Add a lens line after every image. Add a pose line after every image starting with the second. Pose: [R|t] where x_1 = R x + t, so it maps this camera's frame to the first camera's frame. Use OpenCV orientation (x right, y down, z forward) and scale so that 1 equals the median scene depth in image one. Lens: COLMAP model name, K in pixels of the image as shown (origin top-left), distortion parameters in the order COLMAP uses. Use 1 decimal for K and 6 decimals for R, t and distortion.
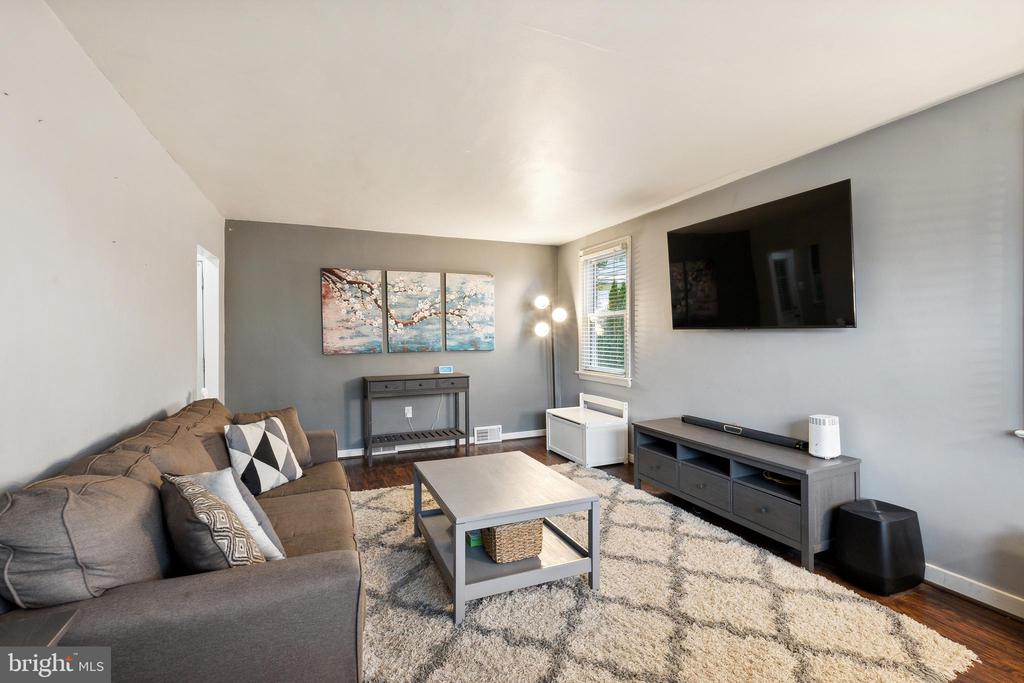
lens RADIAL K [[457.7, 0, 520.8], [0, 457.7, 341.0], [0, 0, 1]] dist [-0.001690, 0.001019]
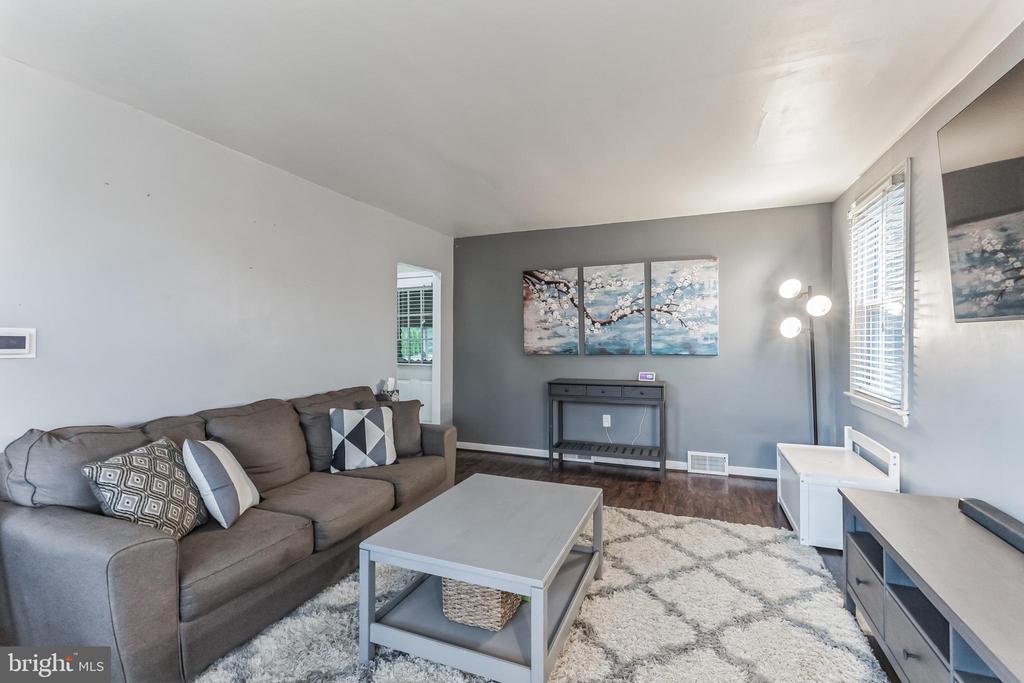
lens RADIAL K [[457.7, 0, 510.0], [0, 457.7, 342.3], [0, 0, 1]] dist [-0.001690, 0.001019]
pose [[0.703019, 0.008519, -0.711120, 0.262550], [-0.010811, 0.999941, 0.001291, 0.000967], [0.711088, 0.006781, 0.703070, 0.227792]]
